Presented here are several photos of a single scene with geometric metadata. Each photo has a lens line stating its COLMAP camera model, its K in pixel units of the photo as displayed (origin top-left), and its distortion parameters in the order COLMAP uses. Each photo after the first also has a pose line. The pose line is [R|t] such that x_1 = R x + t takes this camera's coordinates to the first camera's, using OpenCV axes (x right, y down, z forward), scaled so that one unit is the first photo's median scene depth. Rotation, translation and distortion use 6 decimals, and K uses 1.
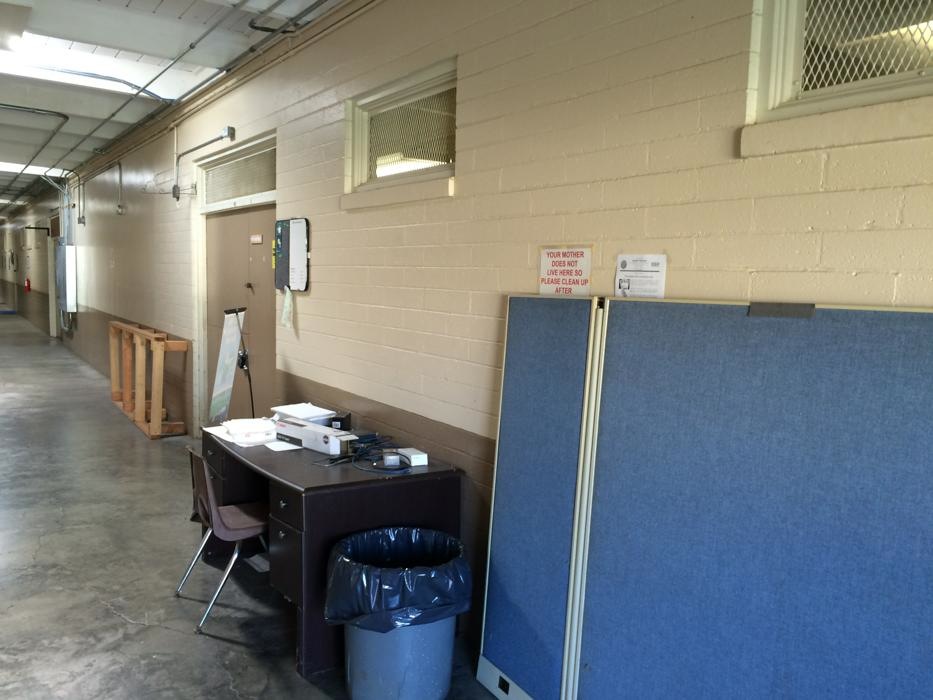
lens RADIAL K [[800.8, 0, 466.4], [0, 800.8, 347.5], [0, 0, 1]] dist [0.069383, -0.097098]
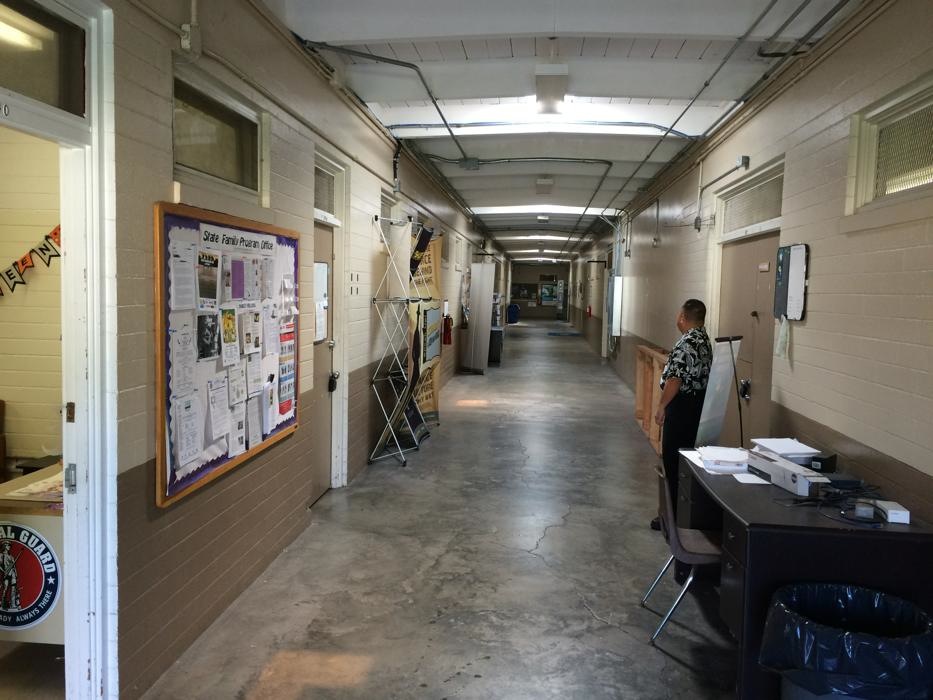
lens RADIAL K [[800.8, 0, 461.9], [0, 800.8, 350.6], [0, 0, 1]] dist [0.069383, -0.097098]
pose [[0.784287, 0.042592, -0.618935, 0.086392], [-0.061232, 0.998084, -0.008908, -0.002151], [0.617369, 0.044885, 0.785392, 0.007311]]
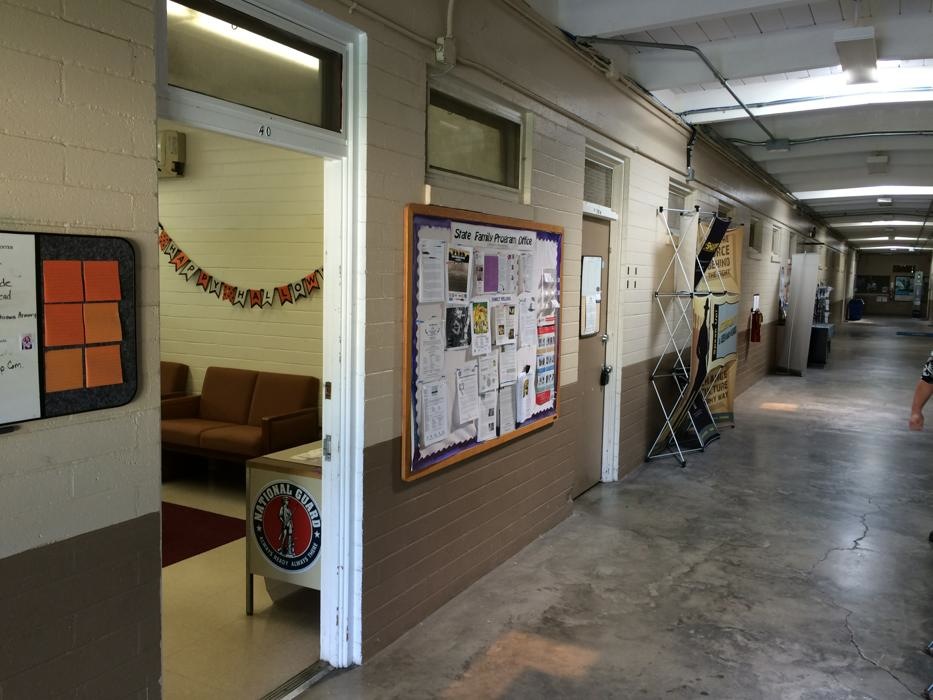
lens RADIAL K [[800.8, 0, 457.0], [0, 800.8, 351.9], [0, 0, 1]] dist [0.069383, -0.097098]
pose [[0.478171, 0.070688, -0.875418, 0.143974], [-0.089519, 0.995487, 0.031487, -0.008775], [0.873693, 0.063310, 0.482341, 0.069152]]
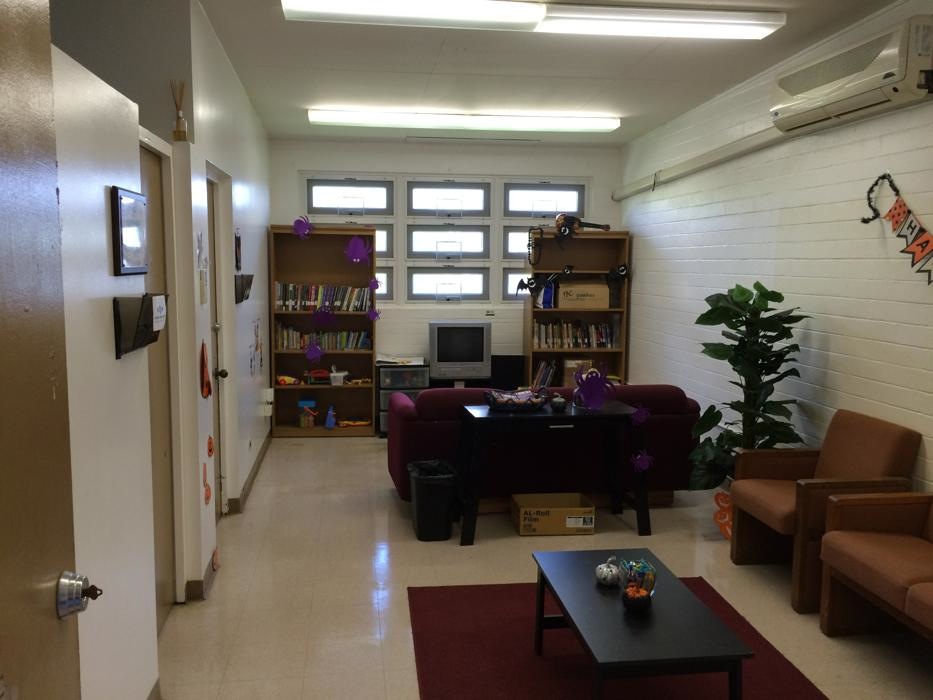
lens RADIAL K [[800.8, 0, 465.9], [0, 800.8, 346.2], [0, 0, 1]] dist [0.069383, -0.097098]
pose [[-0.418267, 0.070839, -0.905558, -0.447153], [-0.100003, 0.987302, 0.123424, -0.039196], [0.902803, 0.142182, -0.405871, 0.258940]]
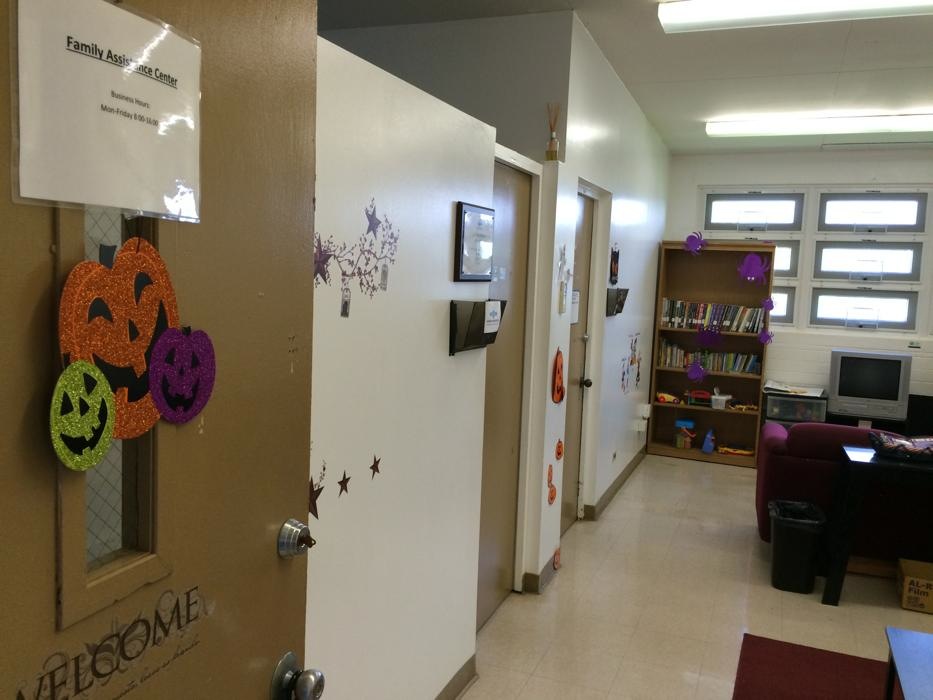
lens RADIAL K [[800.8, 0, 450.6], [0, 800.8, 345.5], [0, 0, 1]] dist [0.069383, -0.097098]
pose [[-0.815339, 0.002320, -0.578980, -0.487383], [-0.108616, 0.981625, 0.156891, -0.042125], [0.568705, 0.190806, -0.800105, 0.306197]]
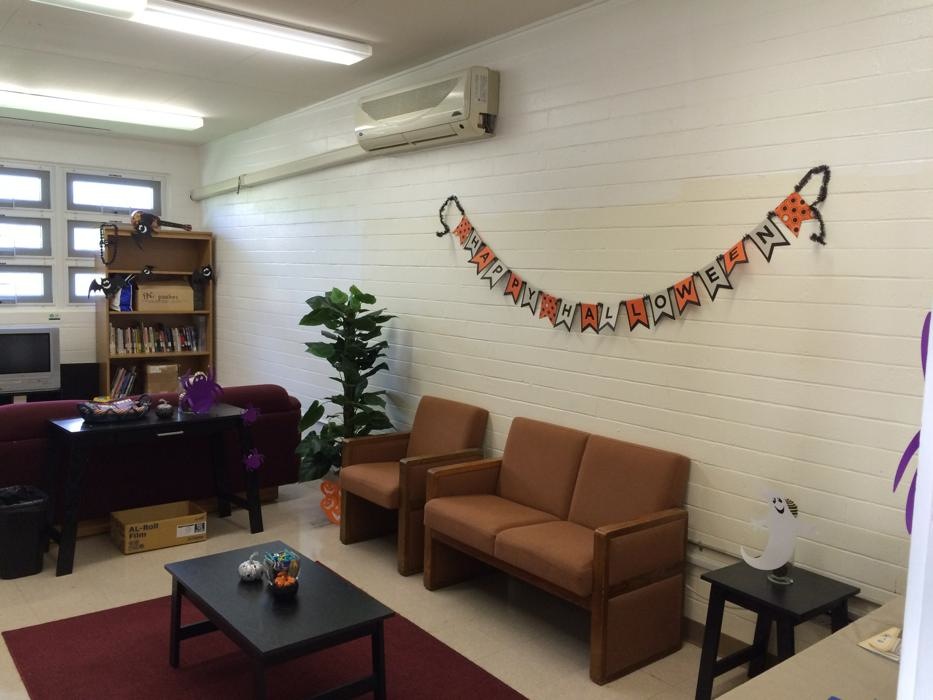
lens RADIAL K [[800.8, 0, 470.6], [0, 800.8, 344.8], [0, 0, 1]] dist [0.069383, -0.097098]
pose [[0.121478, 0.071517, -0.990014, -0.401697], [-0.116484, 0.991536, 0.057334, -0.031874], [0.985736, 0.108356, 0.128781, 0.194380]]
